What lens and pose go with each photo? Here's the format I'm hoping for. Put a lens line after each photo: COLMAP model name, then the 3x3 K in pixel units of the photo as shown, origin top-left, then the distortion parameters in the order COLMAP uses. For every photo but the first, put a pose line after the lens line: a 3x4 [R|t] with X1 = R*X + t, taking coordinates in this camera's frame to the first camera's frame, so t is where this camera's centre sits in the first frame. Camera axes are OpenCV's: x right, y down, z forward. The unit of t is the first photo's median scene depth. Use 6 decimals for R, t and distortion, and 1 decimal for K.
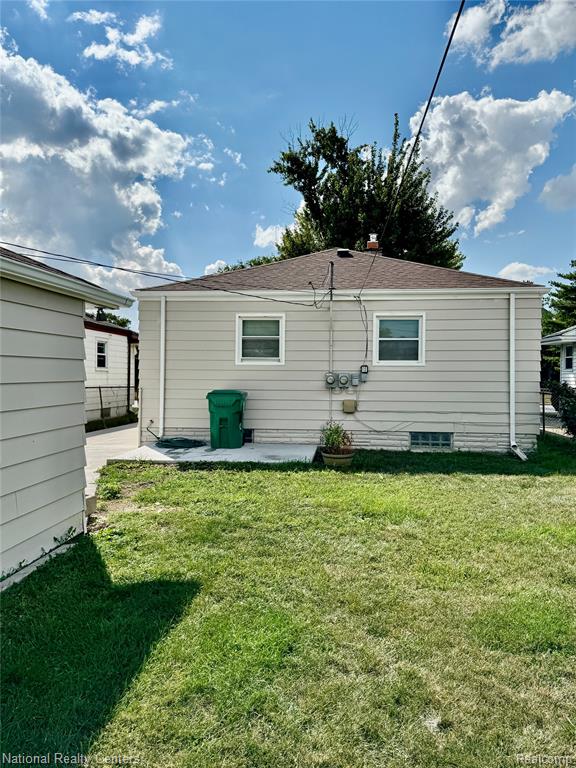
lens RADIAL K [[610.0, 0, 288.0], [0, 610.0, 384.0], [0, 0, 1]] dist [0.119449, -0.247328]
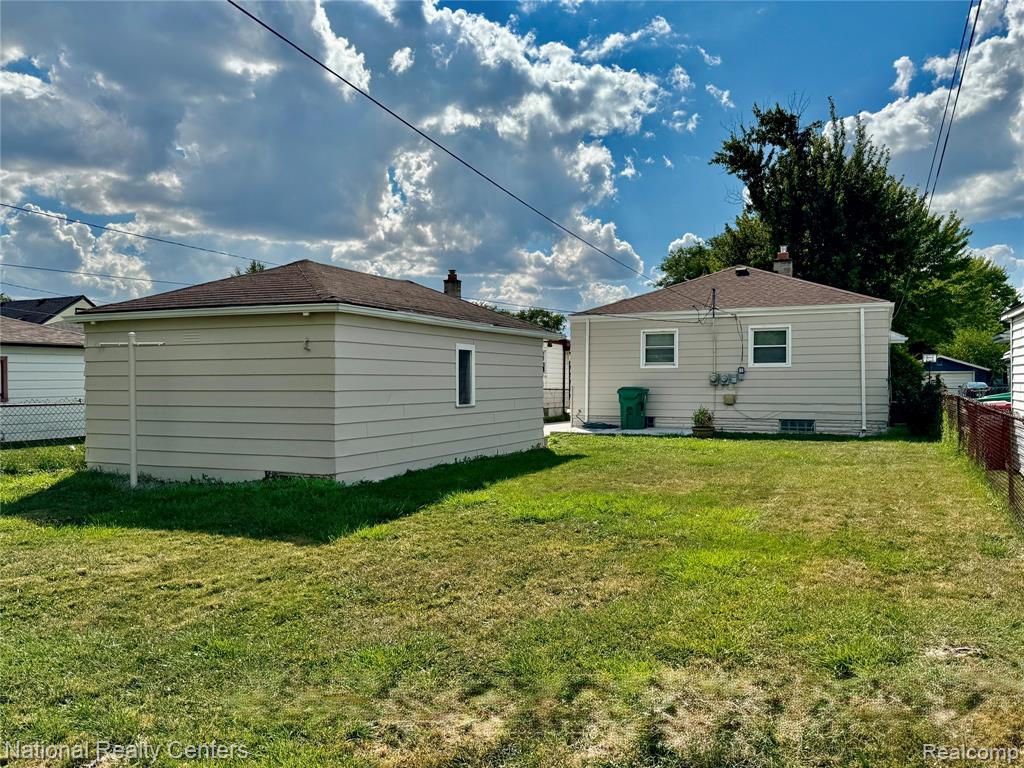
lens RADIAL K [[813.3, 0, 512.0], [0, 813.3, 384.0], [0, 0, 1]] dist [0.119449, -0.247328]
pose [[0.945692, -0.008322, -0.324956, 0.224655], [0.006784, 0.999960, -0.005868, 0.011173], [0.324992, 0.003345, 0.945711, -0.764438]]
